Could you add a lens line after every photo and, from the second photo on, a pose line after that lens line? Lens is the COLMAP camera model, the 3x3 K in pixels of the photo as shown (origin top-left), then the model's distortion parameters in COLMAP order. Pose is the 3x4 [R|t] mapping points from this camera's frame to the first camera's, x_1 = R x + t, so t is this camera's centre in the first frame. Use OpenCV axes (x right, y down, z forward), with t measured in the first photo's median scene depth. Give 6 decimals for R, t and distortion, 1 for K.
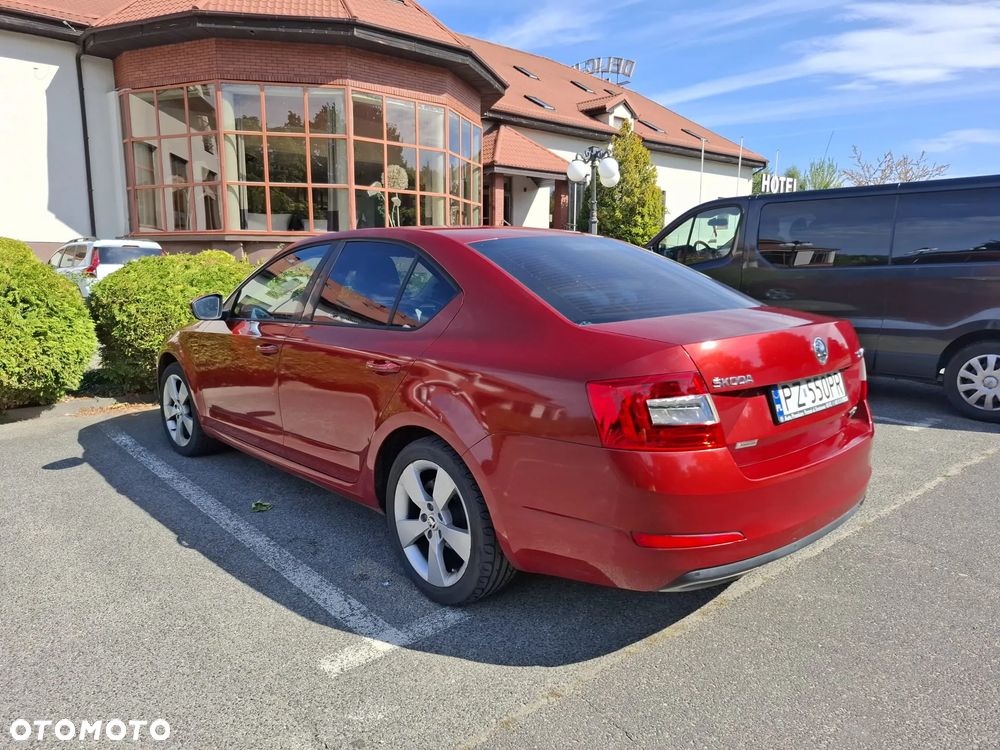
lens RADIAL K [[707.4, 0, 500.0], [0, 707.4, 375.0], [0, 0, 1]] dist [0.039158, -0.038327]
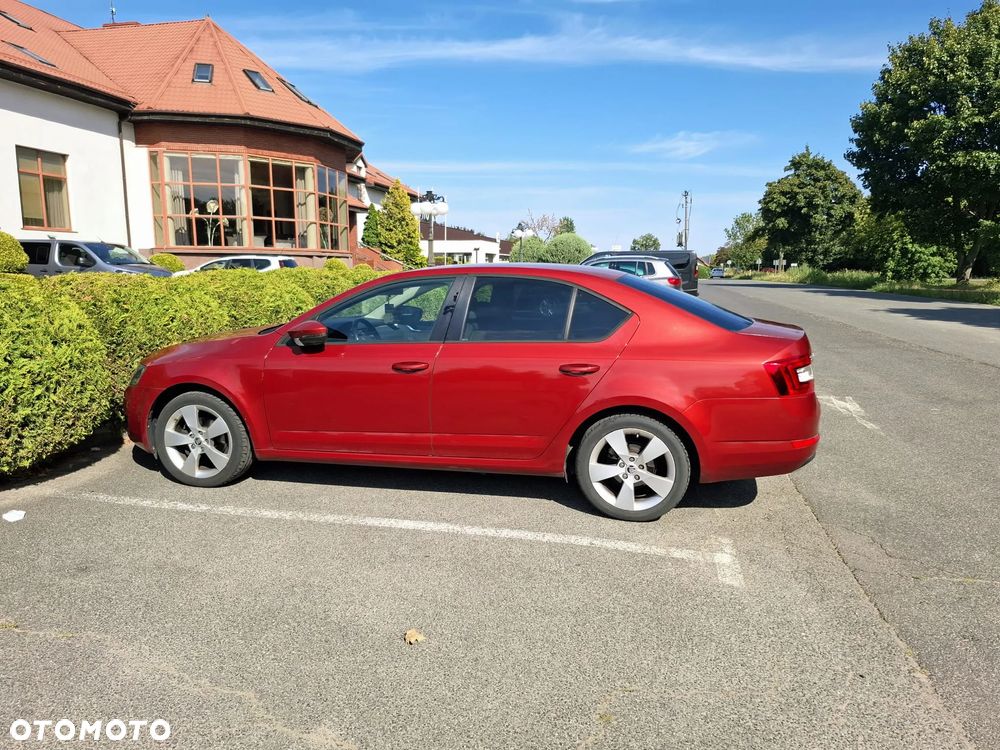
lens RADIAL K [[692.6, 0, 491.9], [0, 692.6, 377.2], [0, 0, 1]] dist [0.046706, -0.043200]
pose [[0.803469, -0.095145, 0.587695, -0.838842], [0.088773, 0.995258, 0.039761, 0.071001], [-0.588692, 0.020225, 0.808105, -0.548721]]
